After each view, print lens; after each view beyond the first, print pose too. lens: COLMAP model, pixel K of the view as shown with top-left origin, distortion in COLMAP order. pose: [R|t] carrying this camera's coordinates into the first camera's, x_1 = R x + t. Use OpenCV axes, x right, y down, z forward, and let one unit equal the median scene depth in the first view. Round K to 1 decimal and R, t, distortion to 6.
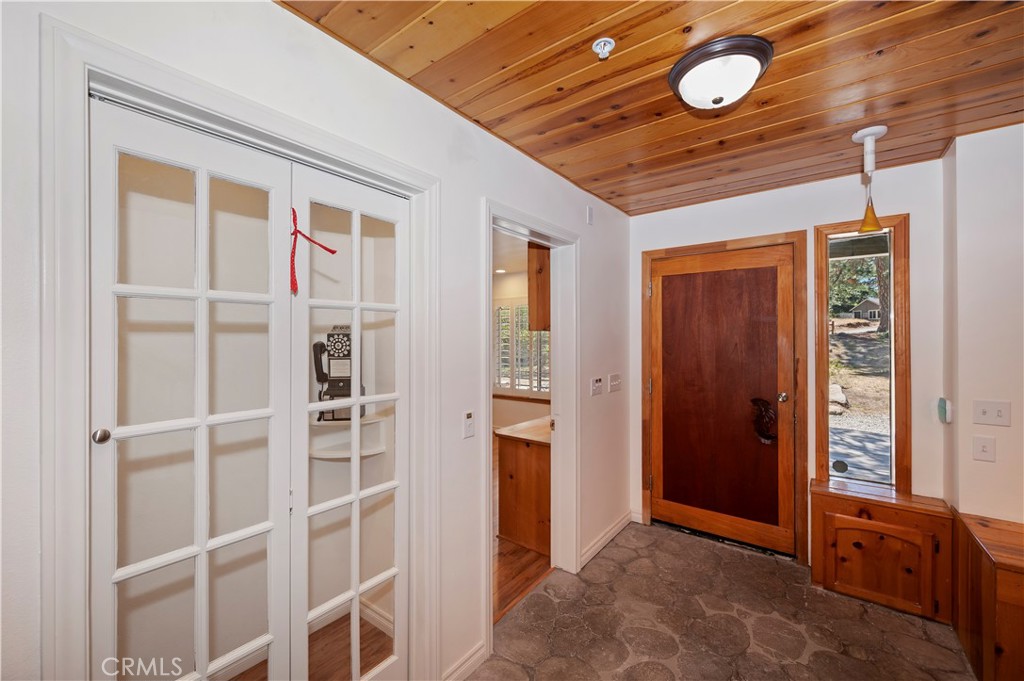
lens RADIAL K [[409.6, 0, 515.9], [0, 409.6, 340.4], [0, 0, 1]] dist [0.000851, 0.000331]
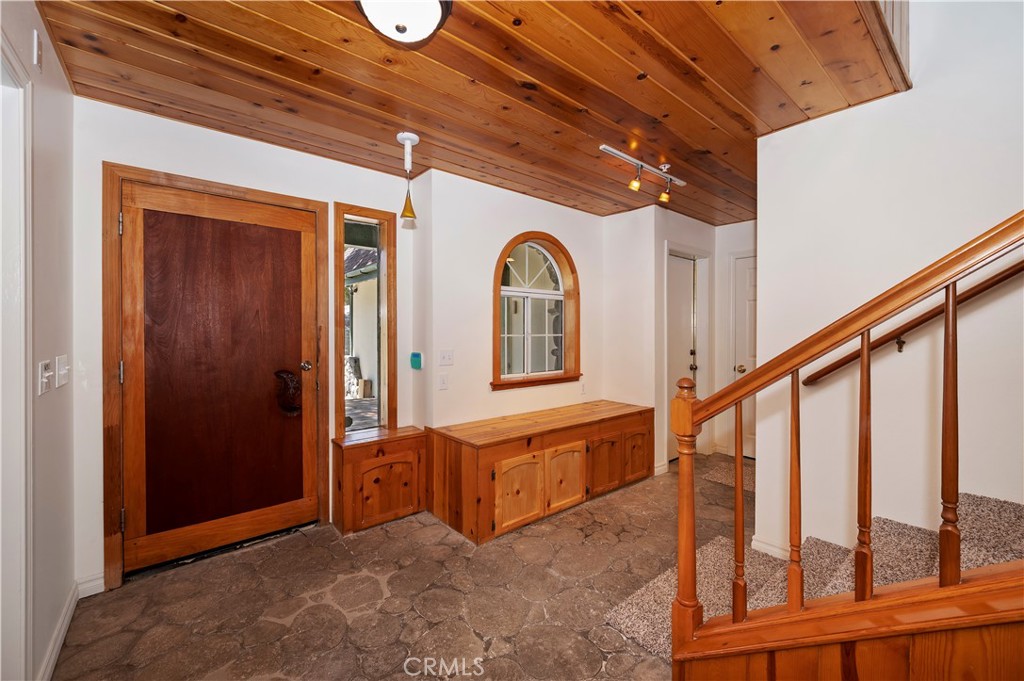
lens RADIAL K [[409.6, 0, 512.8], [0, 409.6, 331.8], [0, 0, 1]] dist [0.000851, 0.000331]
pose [[0.234207, -0.005534, 0.972171, -0.191632], [0.001045, 0.999985, 0.005441, 0.052211], [-0.972186, -0.000259, 0.234209, 0.287269]]
